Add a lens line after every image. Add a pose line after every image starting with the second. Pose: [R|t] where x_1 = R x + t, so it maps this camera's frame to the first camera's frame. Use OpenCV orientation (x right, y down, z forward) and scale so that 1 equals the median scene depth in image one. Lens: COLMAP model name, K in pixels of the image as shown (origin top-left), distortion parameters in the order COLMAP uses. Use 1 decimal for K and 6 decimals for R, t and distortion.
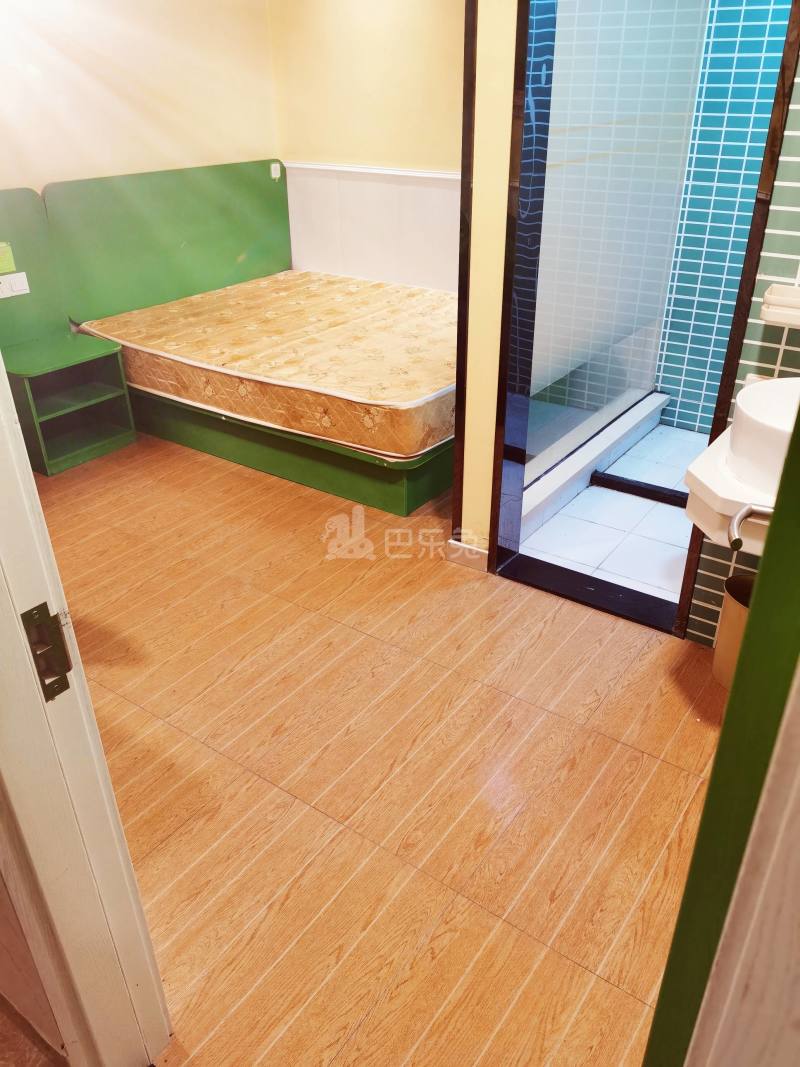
lens RADIAL K [[818.3, 0, 398.8], [0, 818.3, 542.6], [0, 0, 1]] dist [0.021945, -0.003133]
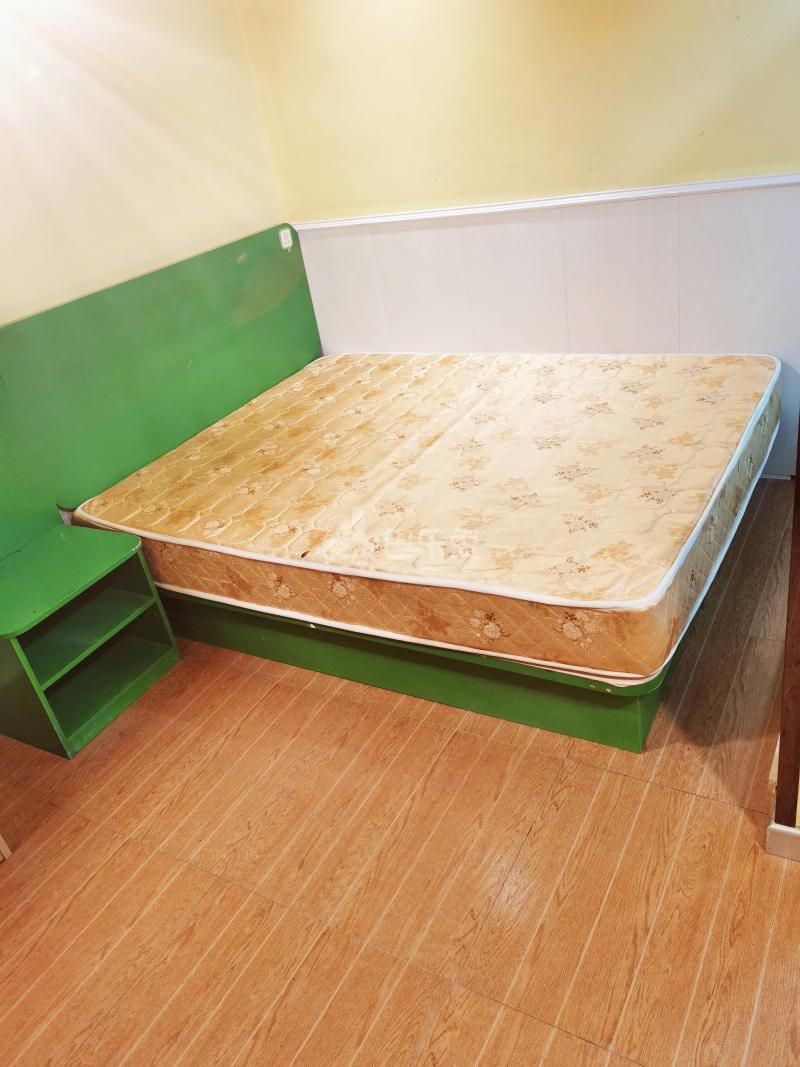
lens RADIAL K [[818.3, 0, 392.3], [0, 818.3, 522.4], [0, 0, 1]] dist [0.021945, -0.003133]
pose [[0.982203, -0.187773, -0.004415, -0.123085], [0.187552, 0.981771, -0.030820, -0.189745], [0.010122, 0.029444, 0.999515, 0.311431]]
